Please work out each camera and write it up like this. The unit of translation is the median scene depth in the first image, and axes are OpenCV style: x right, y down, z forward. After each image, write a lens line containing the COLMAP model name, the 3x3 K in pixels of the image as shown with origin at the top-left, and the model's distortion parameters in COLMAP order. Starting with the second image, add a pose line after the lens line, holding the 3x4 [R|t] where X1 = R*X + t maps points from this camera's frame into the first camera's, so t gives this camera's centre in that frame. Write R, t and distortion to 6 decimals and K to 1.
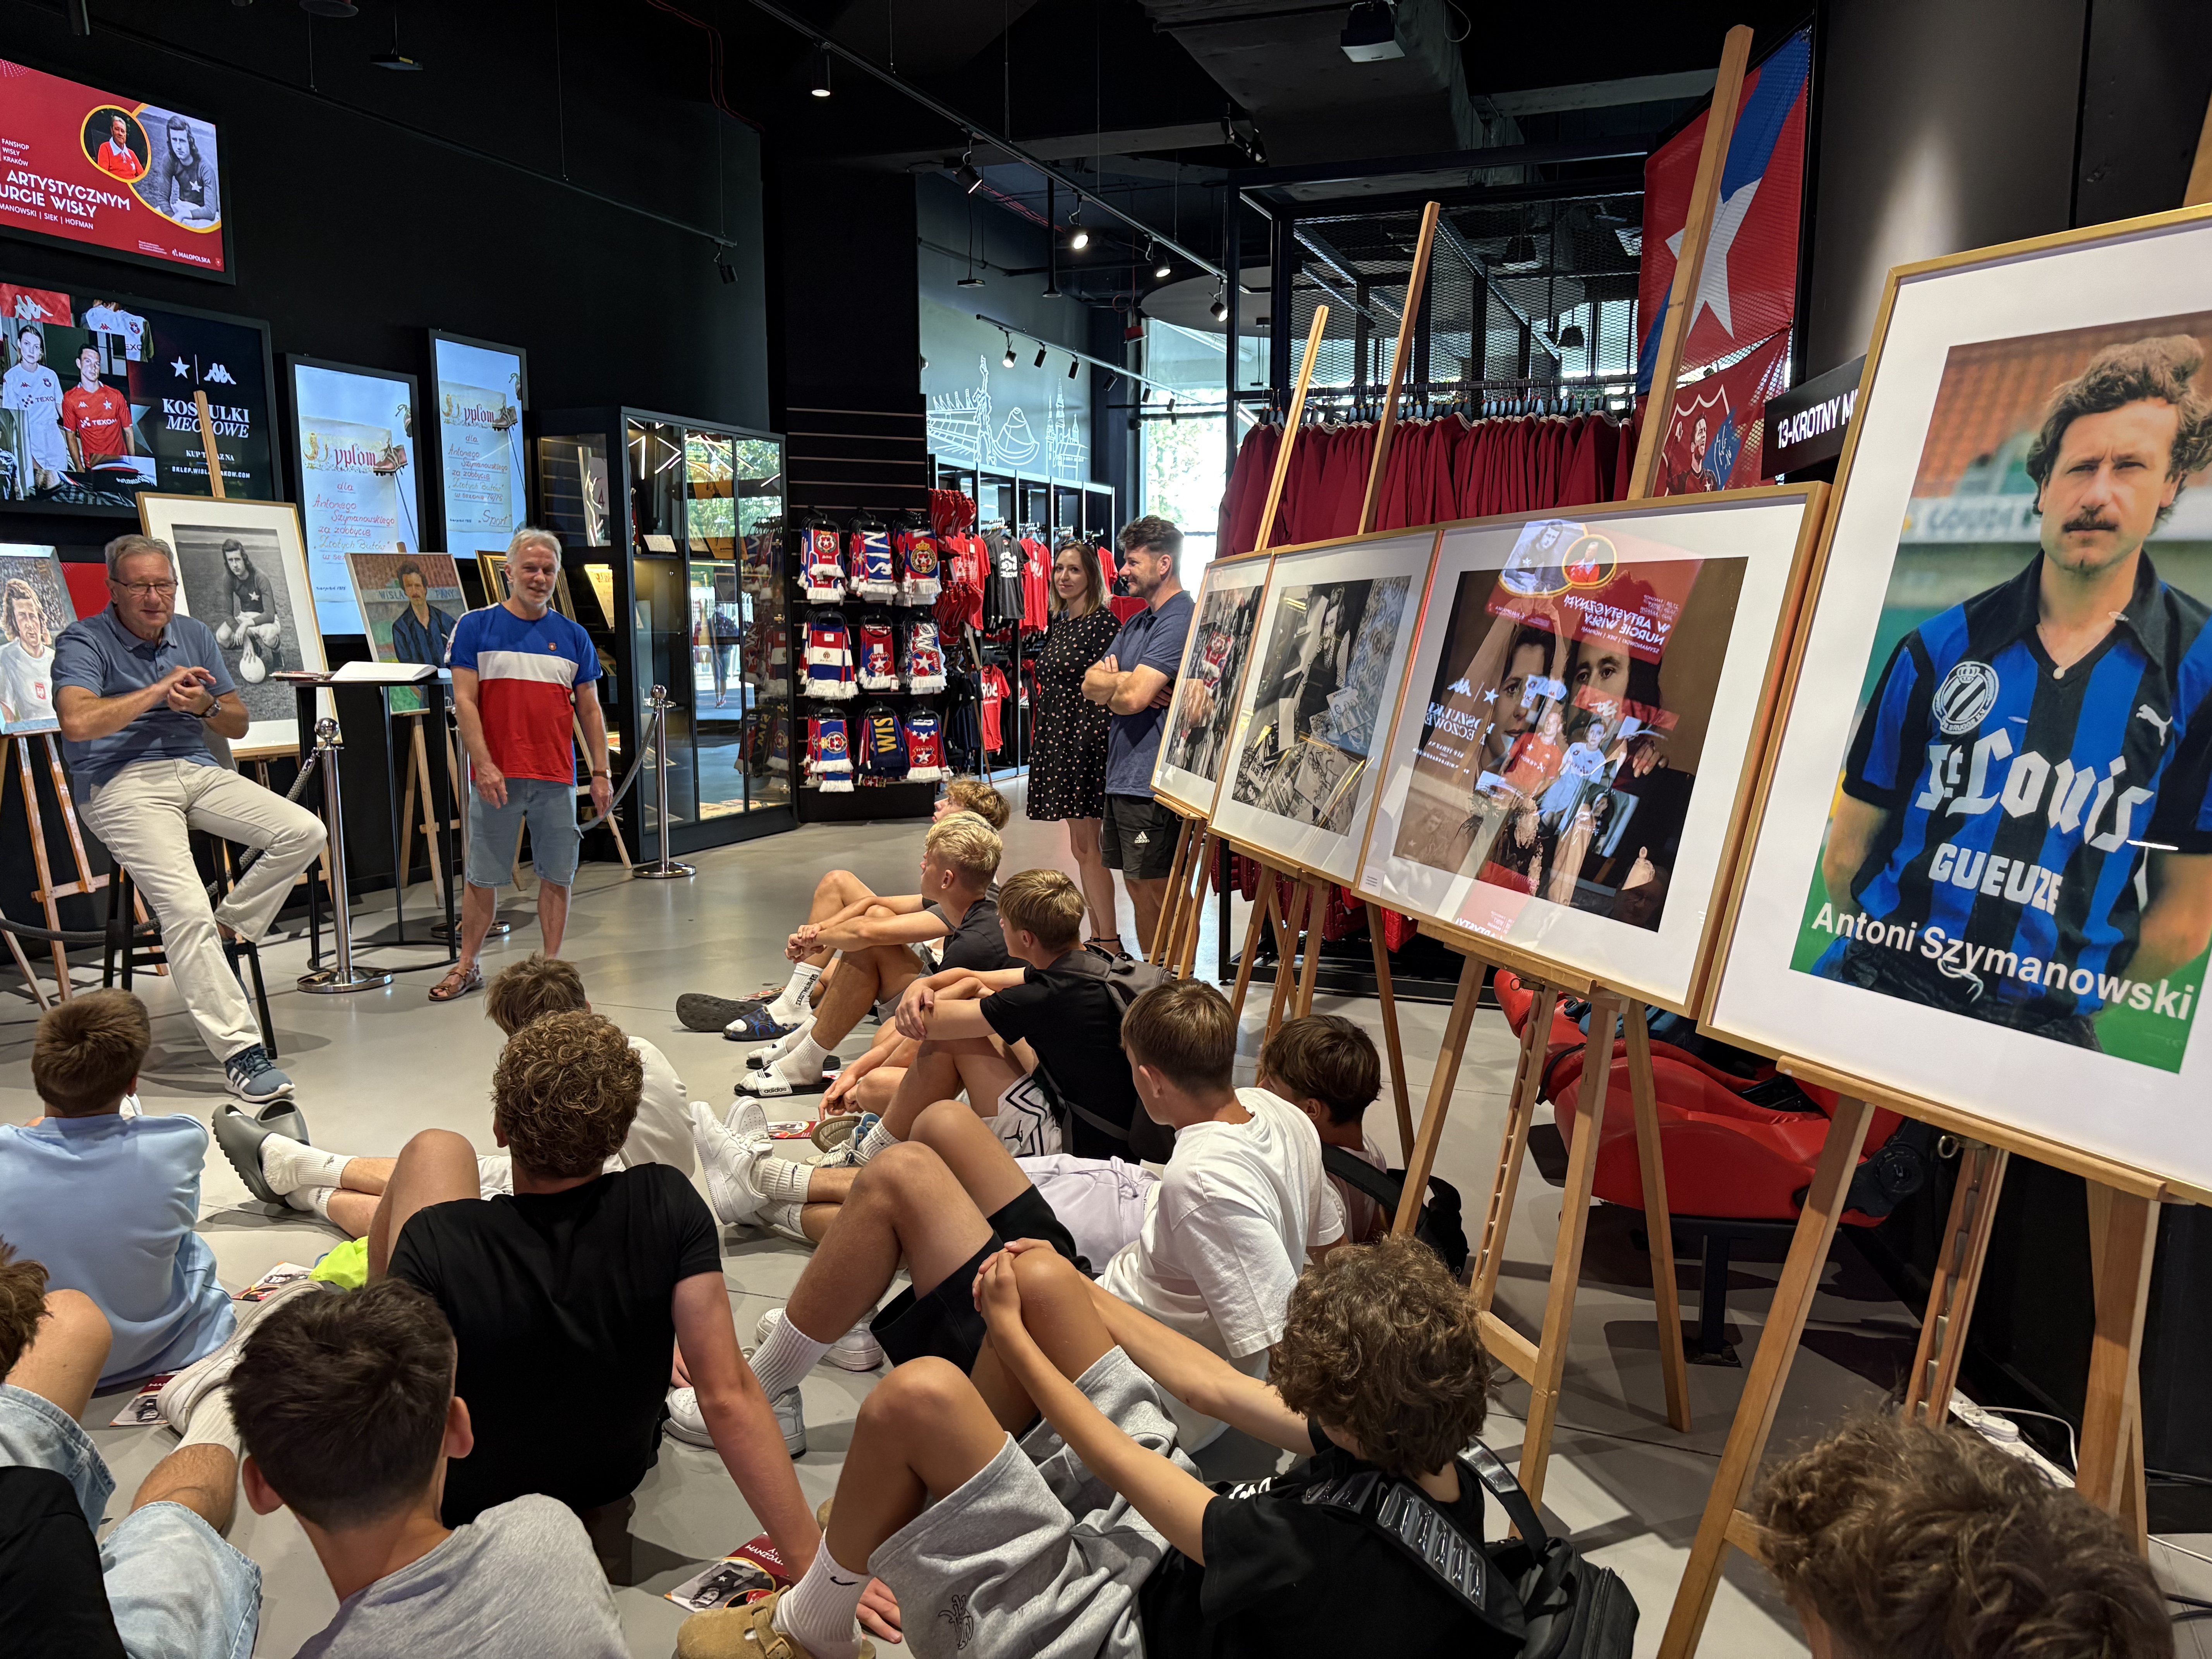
lens RADIAL K [[1651.3, 0, 1126.3], [0, 1651.3, 844.1], [0, 0, 1]] dist [0.060118, -0.056048]
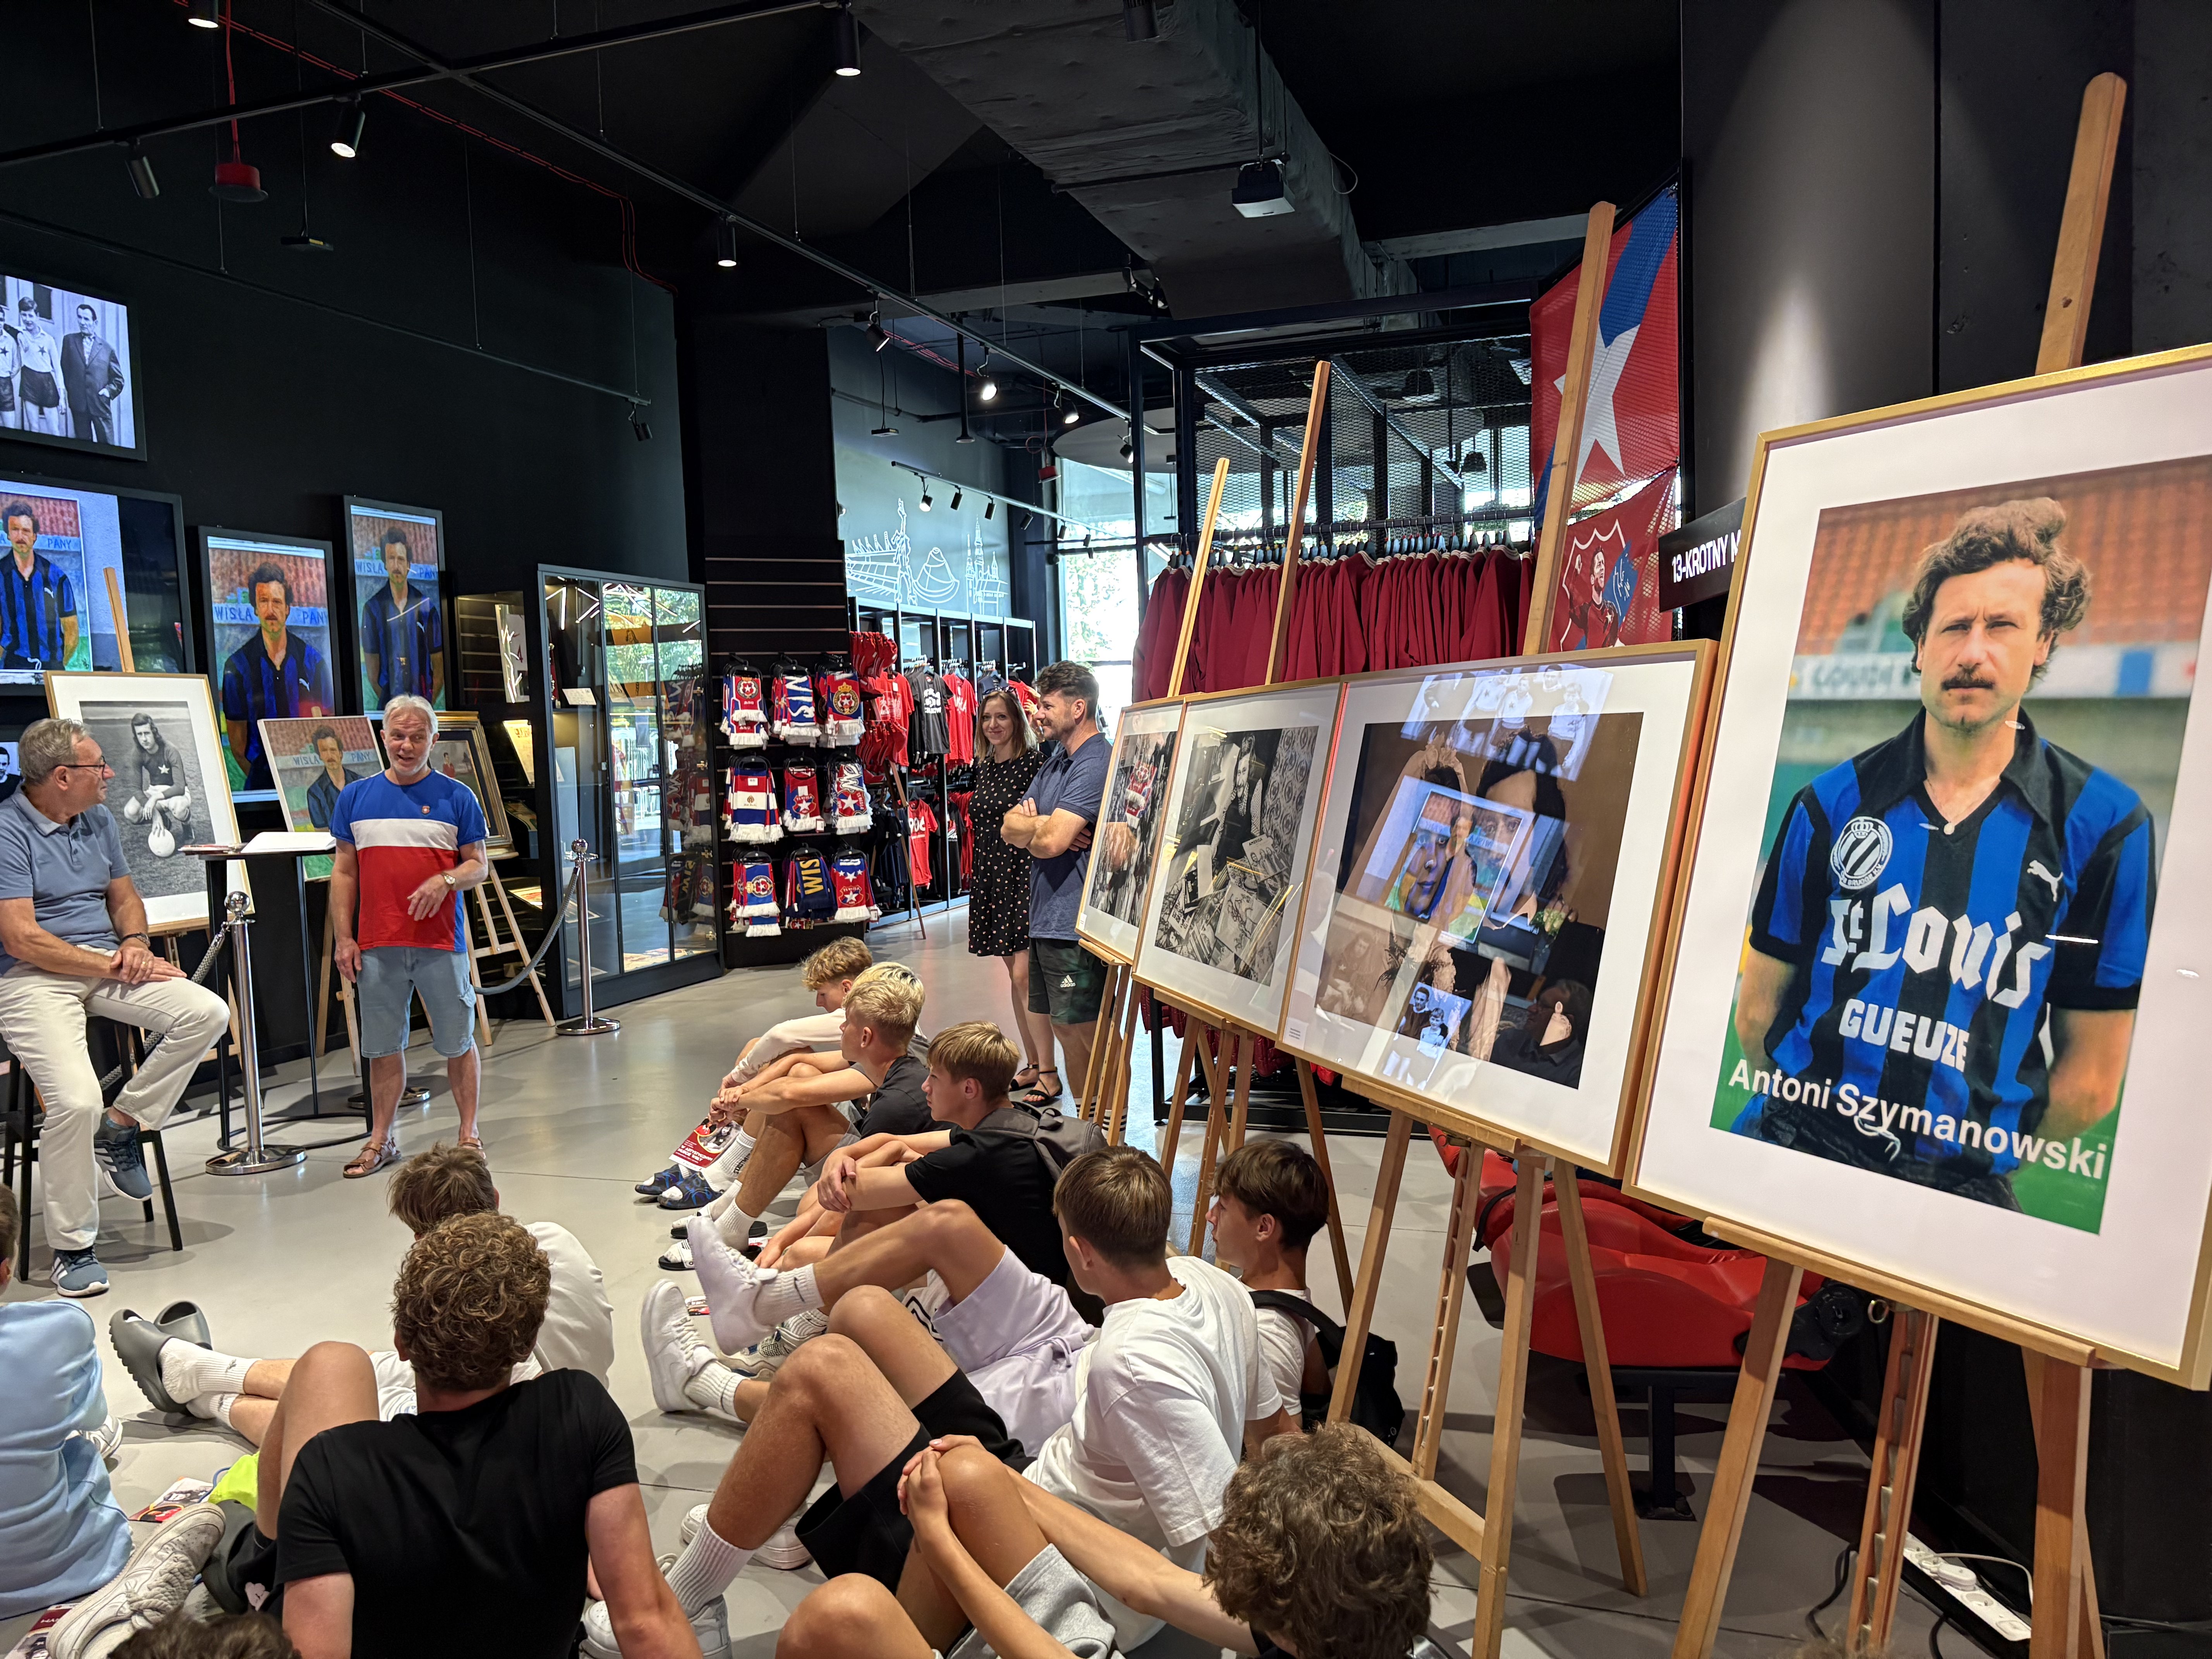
lens RADIAL K [[1651.3, 0, 1106.2], [0, 1651.3, 844.4], [0, 0, 1]] dist [0.060118, -0.056048]
pose [[0.998868, -0.037962, 0.028669, 0.005679], [0.039936, 0.996621, -0.071770, -0.012015], [-0.025848, 0.072833, 0.997009, 0.002435]]
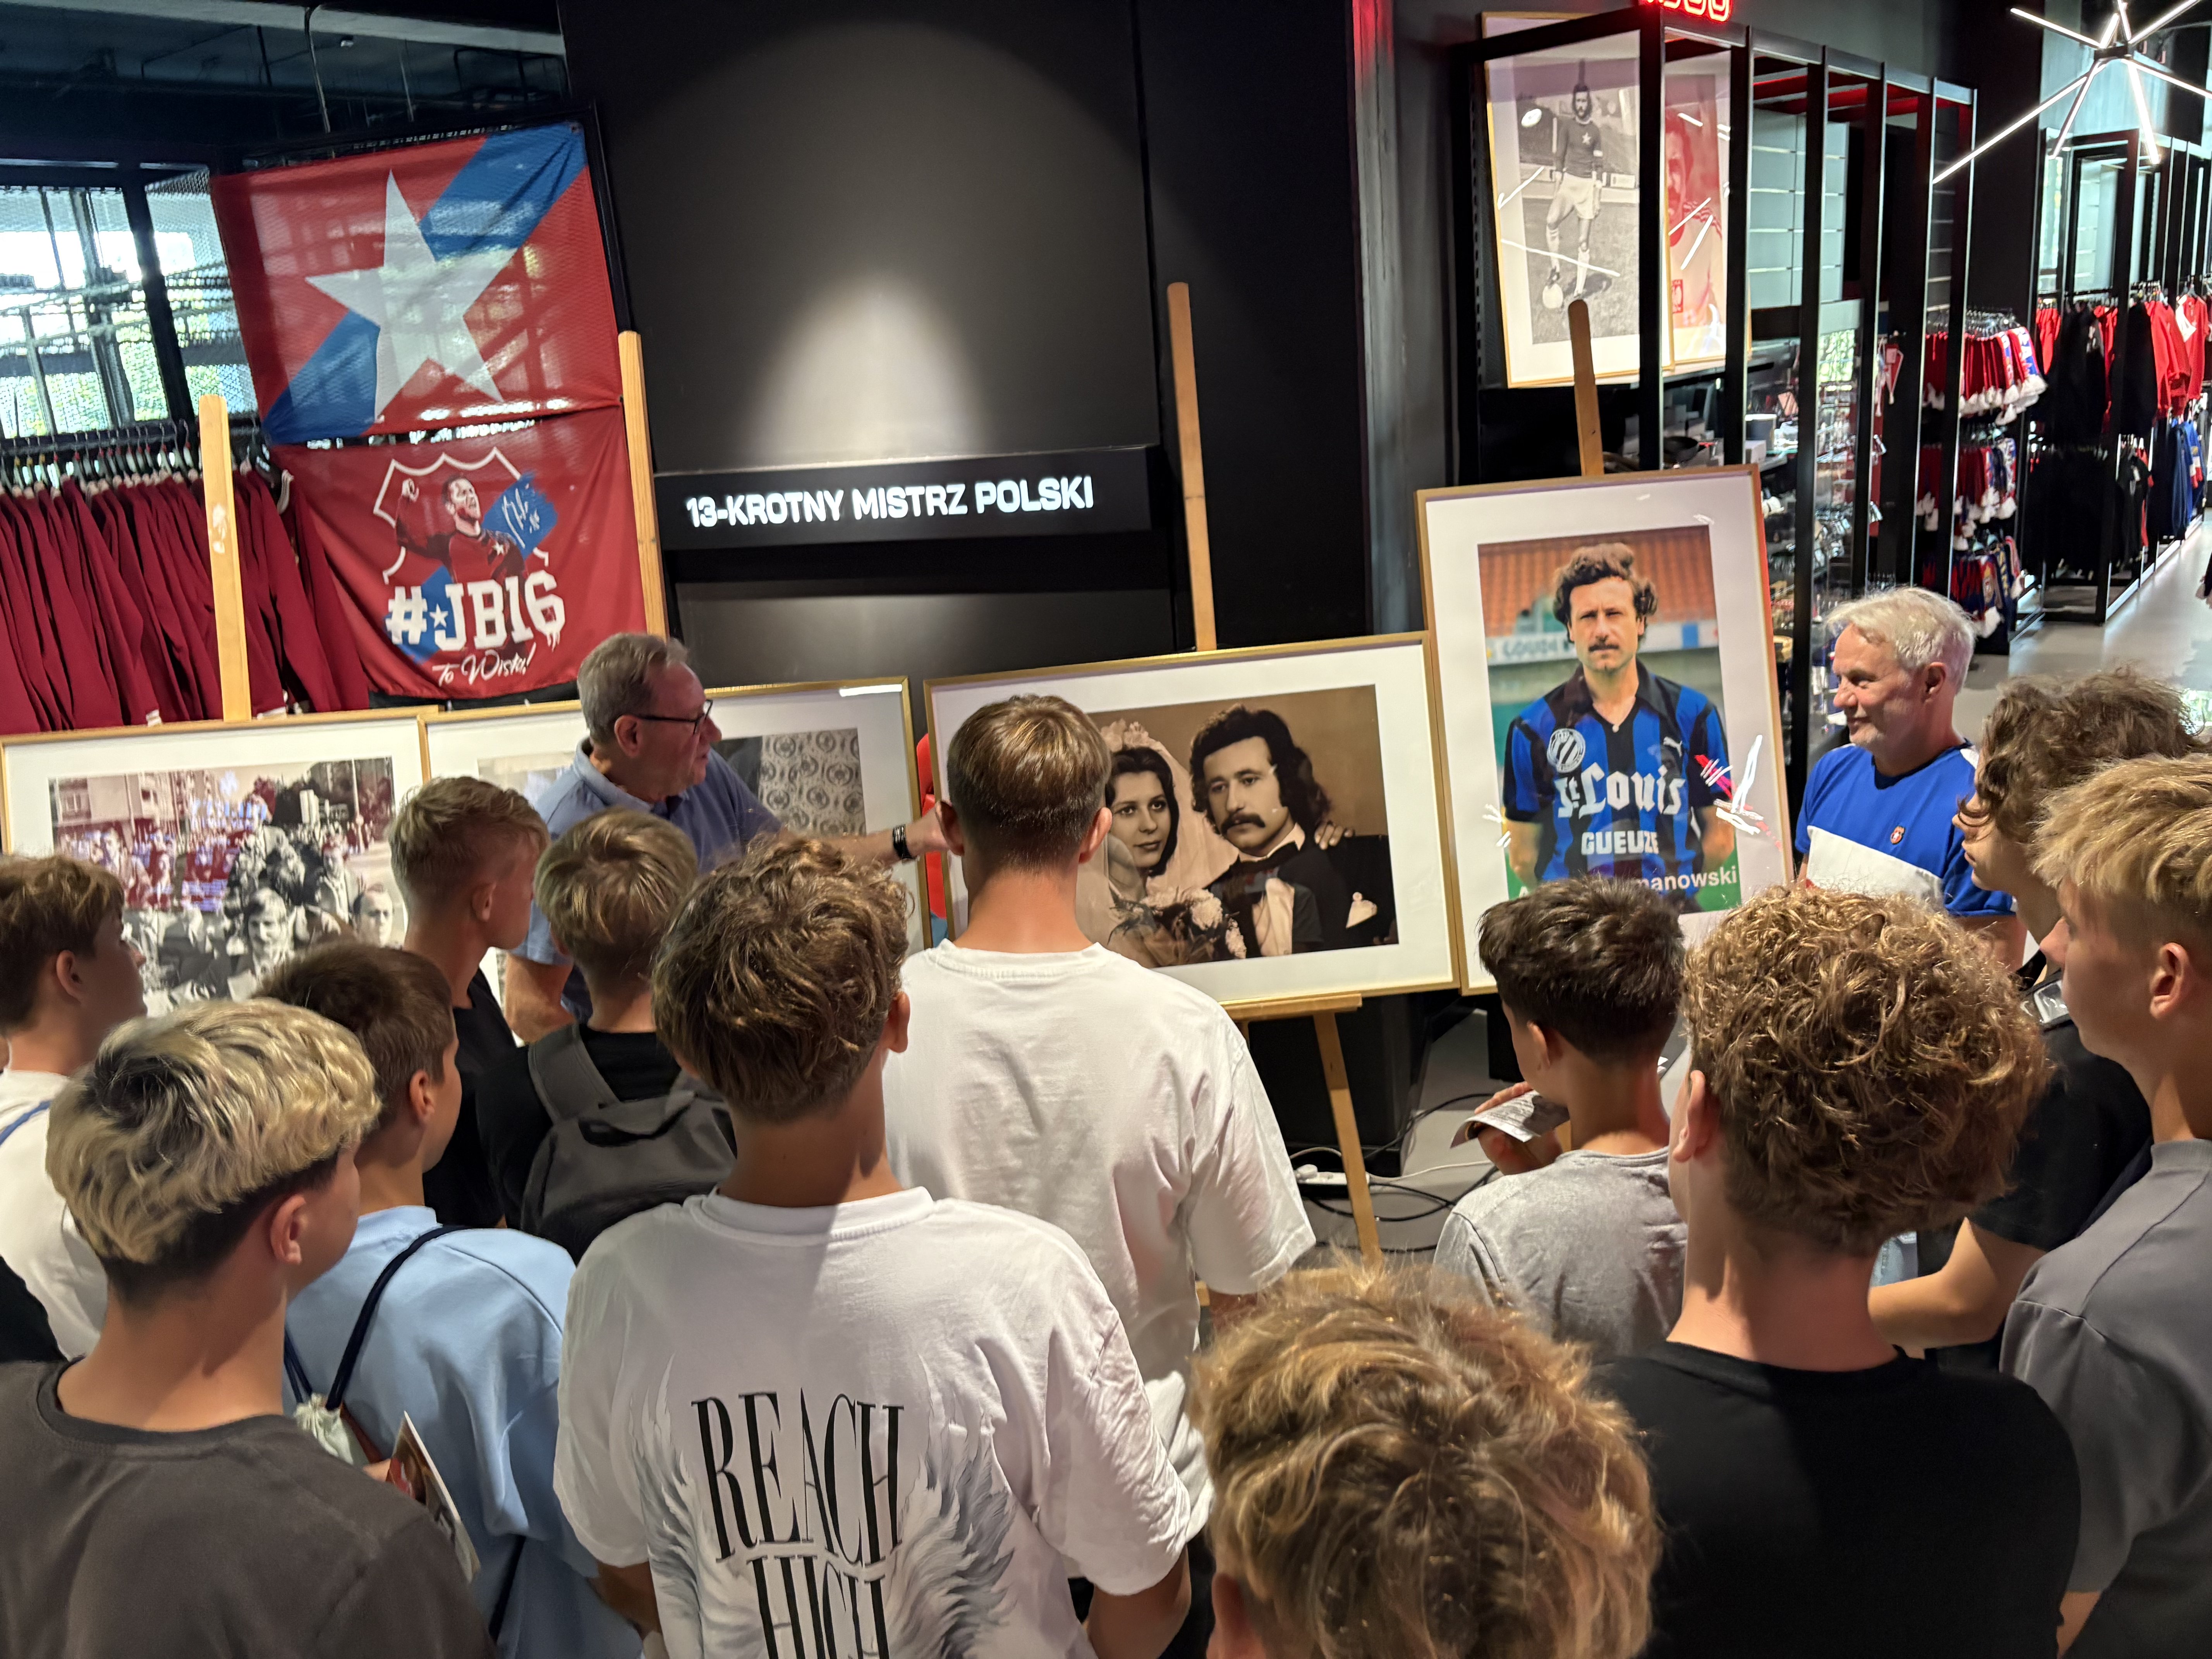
lens RADIAL K [[1651.3, 0, 1095.7], [0, 1651.3, 818.8], [0, 0, 1]] dist [0.060118, -0.056048]
pose [[0.286585, -0.282304, 0.915518, -0.385684], [0.216629, 0.949946, 0.225109, -0.160123], [-0.933242, 0.133815, 0.333395, 0.276847]]
